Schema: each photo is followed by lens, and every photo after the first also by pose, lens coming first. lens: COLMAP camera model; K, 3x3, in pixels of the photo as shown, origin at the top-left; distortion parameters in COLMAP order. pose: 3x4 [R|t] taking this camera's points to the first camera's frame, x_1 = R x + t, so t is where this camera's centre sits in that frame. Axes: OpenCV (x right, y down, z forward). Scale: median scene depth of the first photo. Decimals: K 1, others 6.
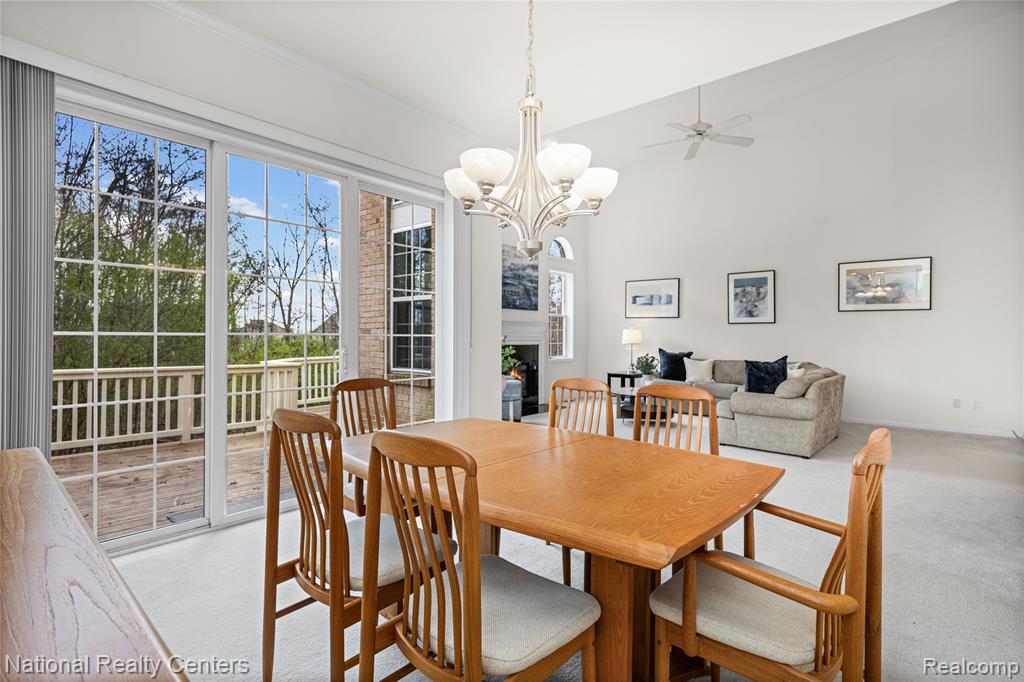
lens RADIAL K [[499.9, 0, 488.4], [0, 499.9, 339.0], [0, 0, 1]] dist [-0.000580, 0.000009]
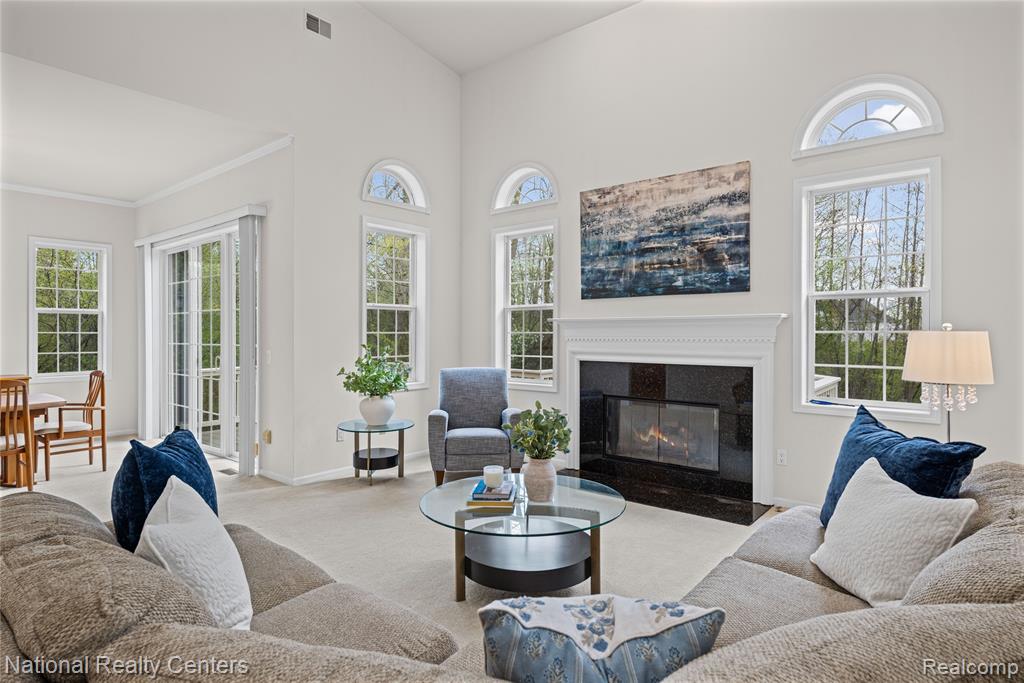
lens RADIAL K [[558.5, 0, 510.9], [0, 558.5, 330.8], [0, 0, 1]] dist [0.021282, -0.000033]
pose [[0.070321, -0.009772, -0.997477, 0.634777], [-0.005352, 0.999934, -0.010173, -0.017840], [0.997510, 0.006054, 0.070264, 0.830549]]
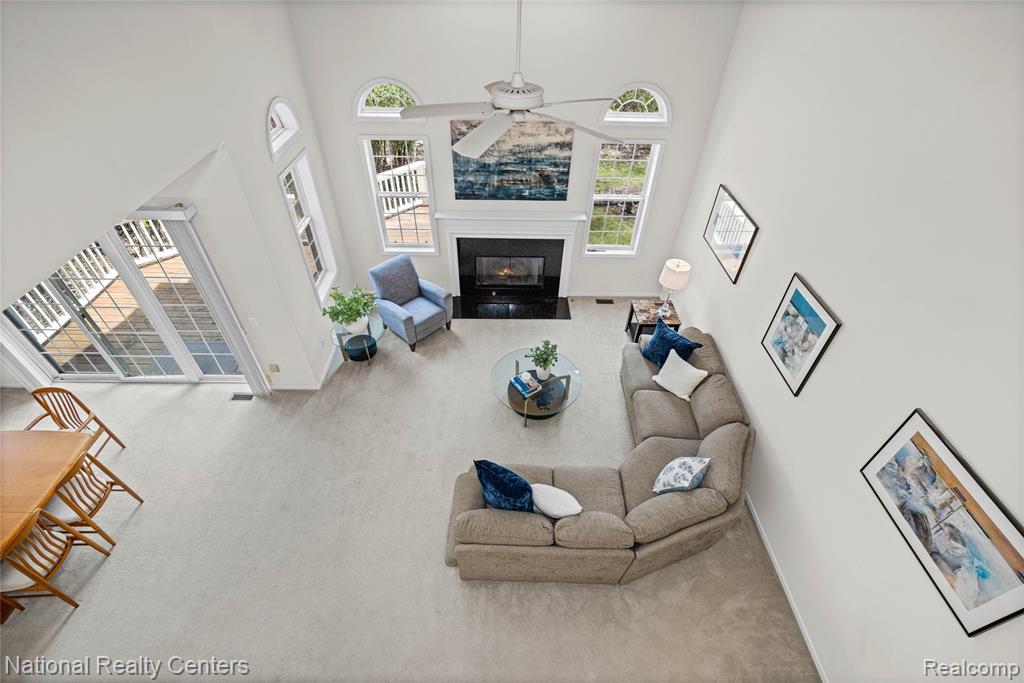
lens RADIAL K [[445.0, 0, 511.1], [0, 445.0, 333.3], [0, 0, 1]] dist [0.003110, 0.000049]
pose [[0.702838, 0.475823, -0.528783, 0.556743], [-0.020392, 0.756523, 0.653649, -0.389615], [0.711058, -0.448627, 0.541416, 0.512936]]
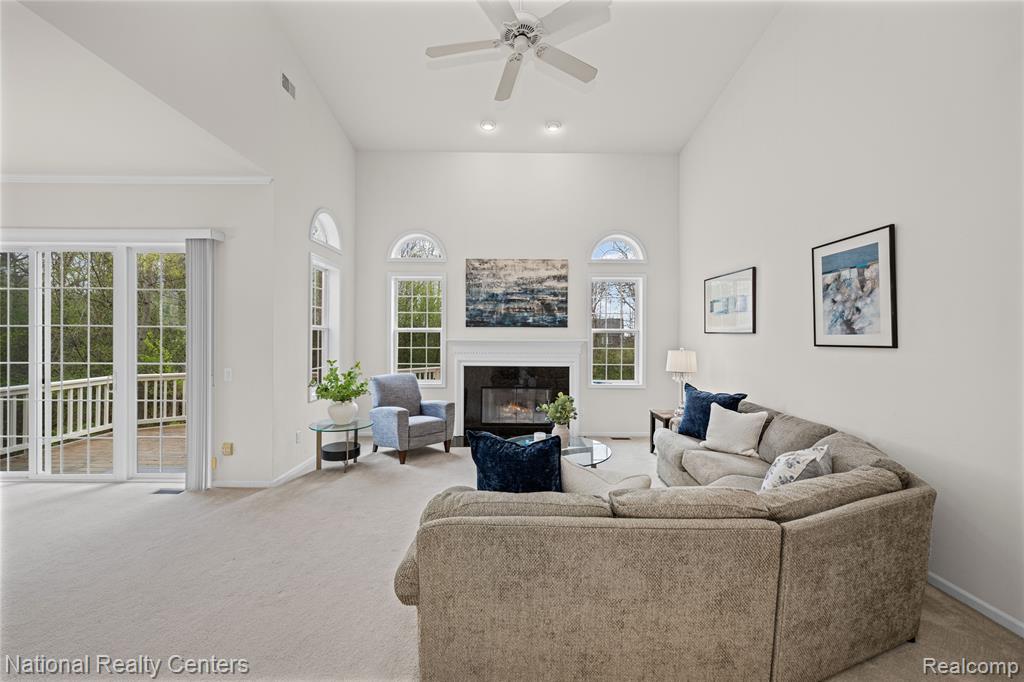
lens RADIAL K [[390.0, 0, 512.0], [0, 390.0, 341.0], [0, 0, 1]] dist [0.000131, -0.000050]
pose [[0.701708, -0.000558, -0.712464, 0.557673], [-0.004720, 0.999974, -0.005432, -0.032820], [0.712449, 0.007174, 0.701688, 0.511109]]
